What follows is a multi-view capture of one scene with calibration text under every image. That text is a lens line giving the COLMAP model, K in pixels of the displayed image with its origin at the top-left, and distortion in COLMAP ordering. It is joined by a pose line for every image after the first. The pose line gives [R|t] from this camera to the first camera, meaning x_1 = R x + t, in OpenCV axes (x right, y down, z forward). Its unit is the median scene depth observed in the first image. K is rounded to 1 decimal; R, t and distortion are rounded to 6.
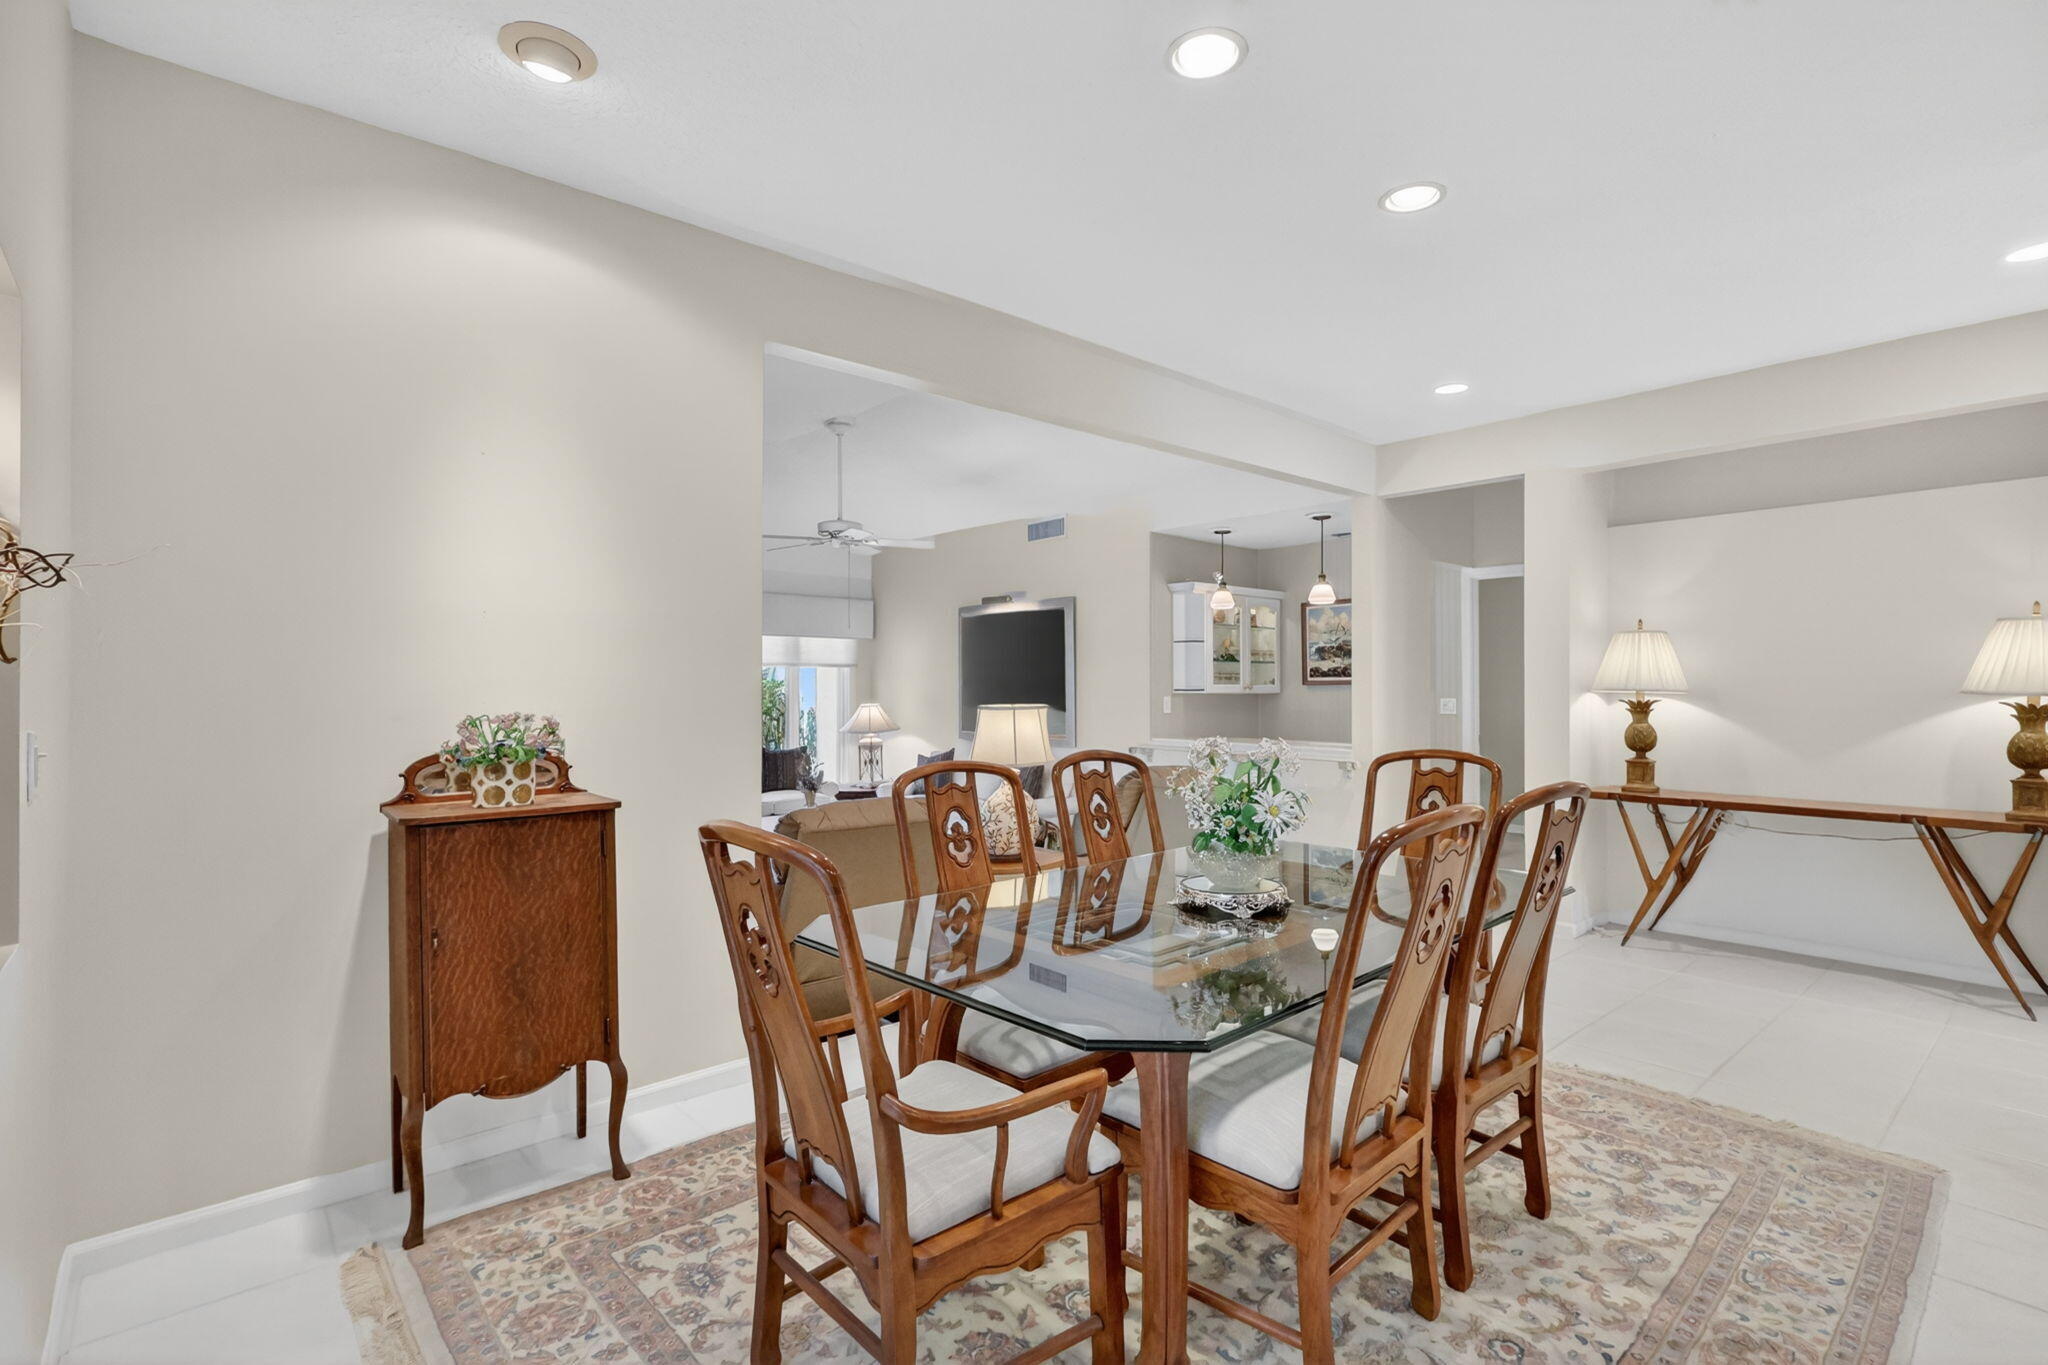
lens RADIAL K [[956.4, 0, 1030.1], [0, 956.4, 678.7], [0, 0, 1]] dist [0.001804, 0.001458]
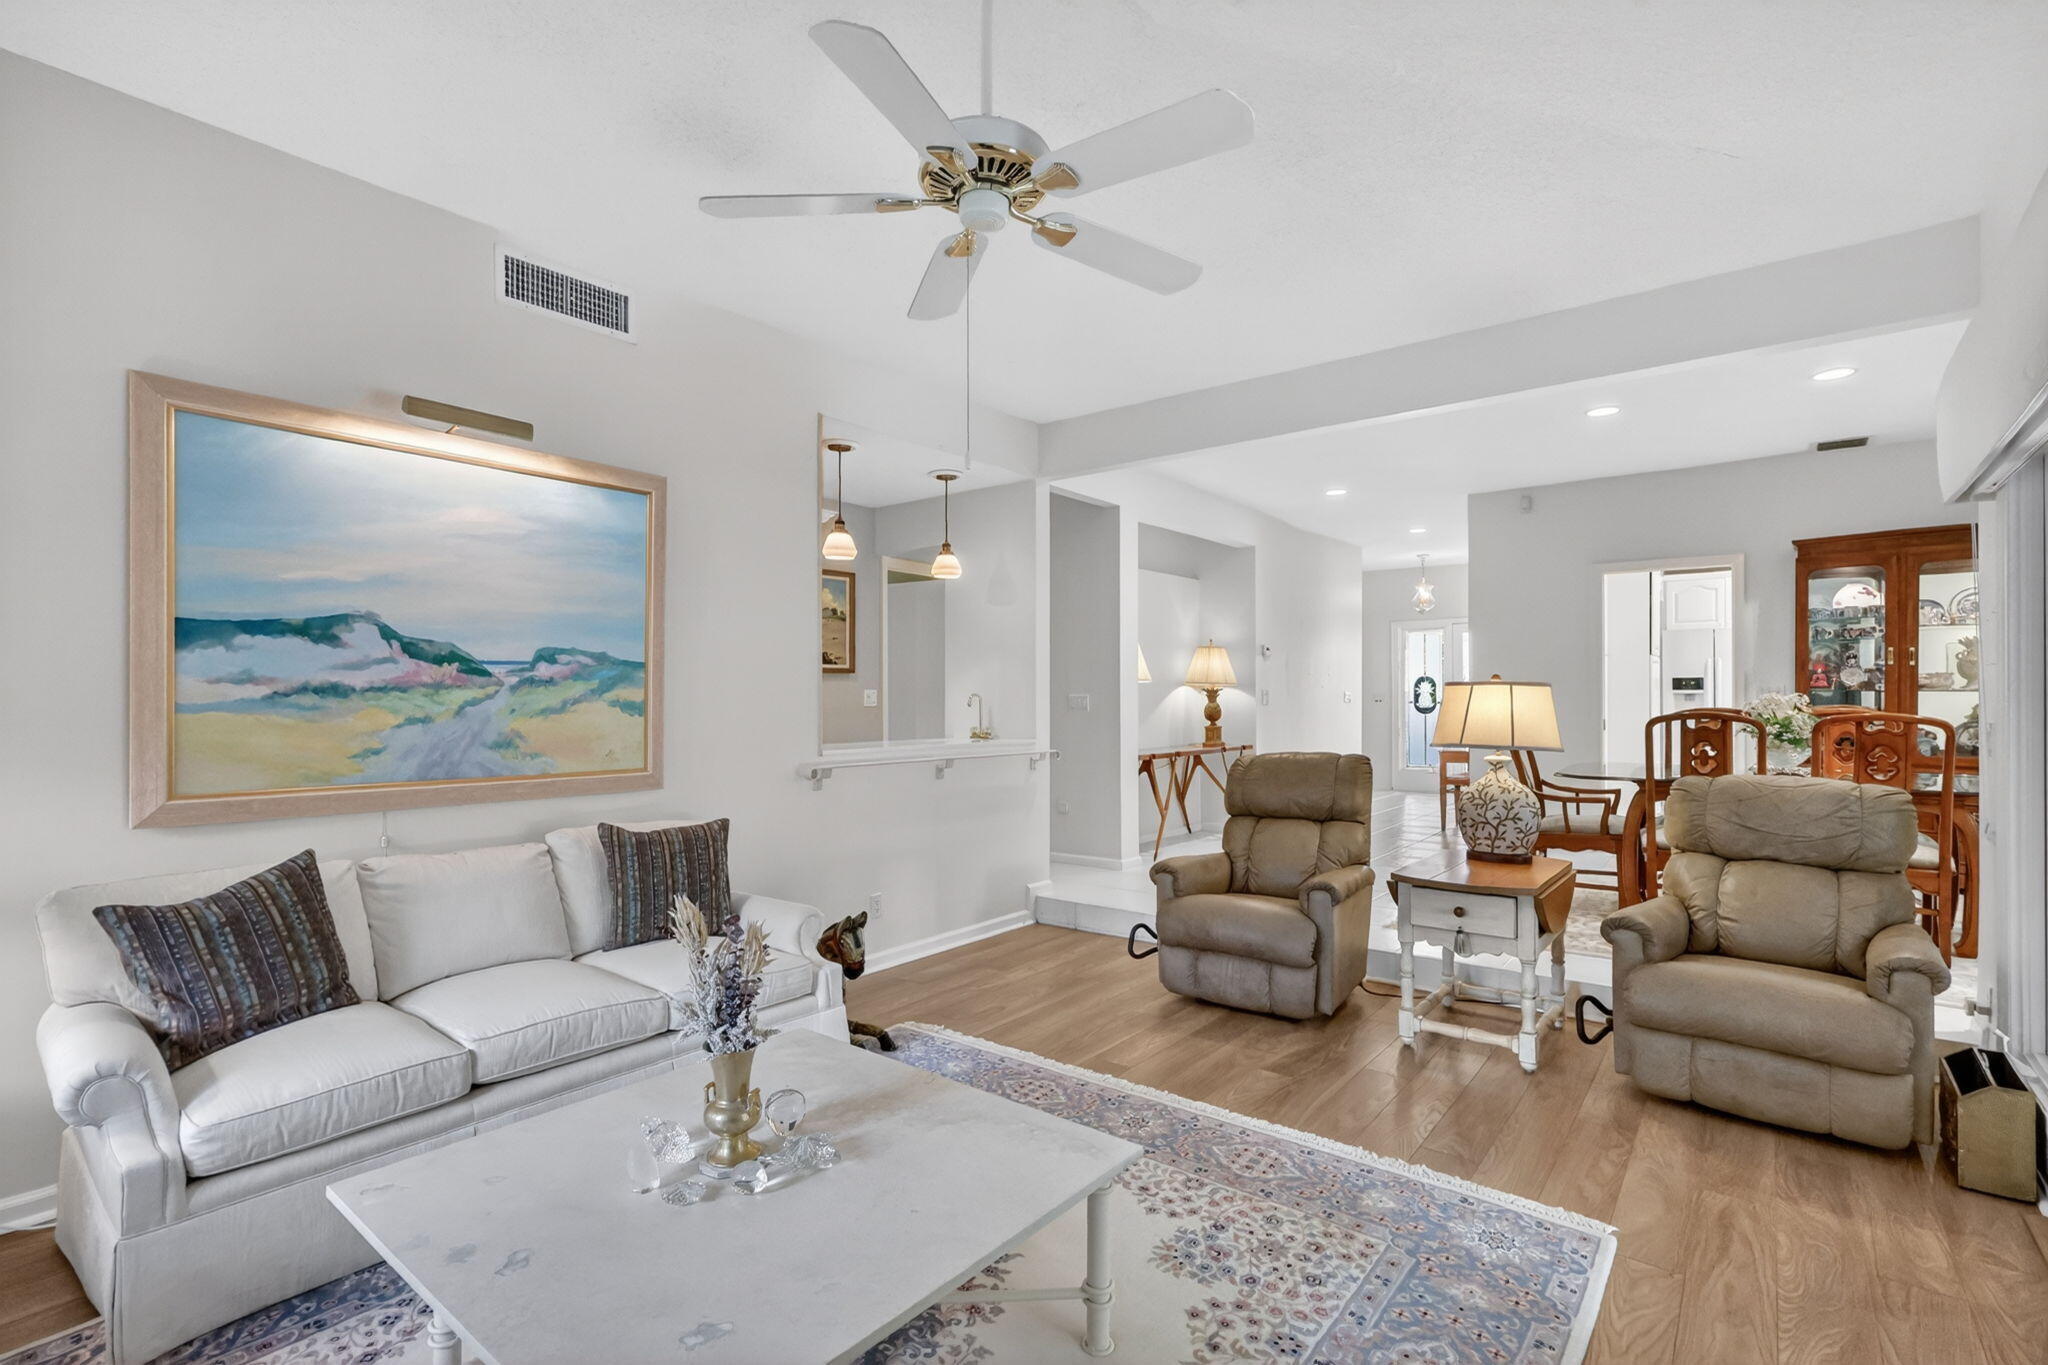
lens RADIAL K [[956.4, 0, 1014.6], [0, 956.4, 692.8], [0, 0, 1]] dist [0.001804, 0.001458]
pose [[-0.174056, 0.007485, 0.984707, -0.484716], [-0.007329, 0.999934, -0.008896, 0.028041], [-0.984708, -0.008766, -0.173990, 0.963077]]
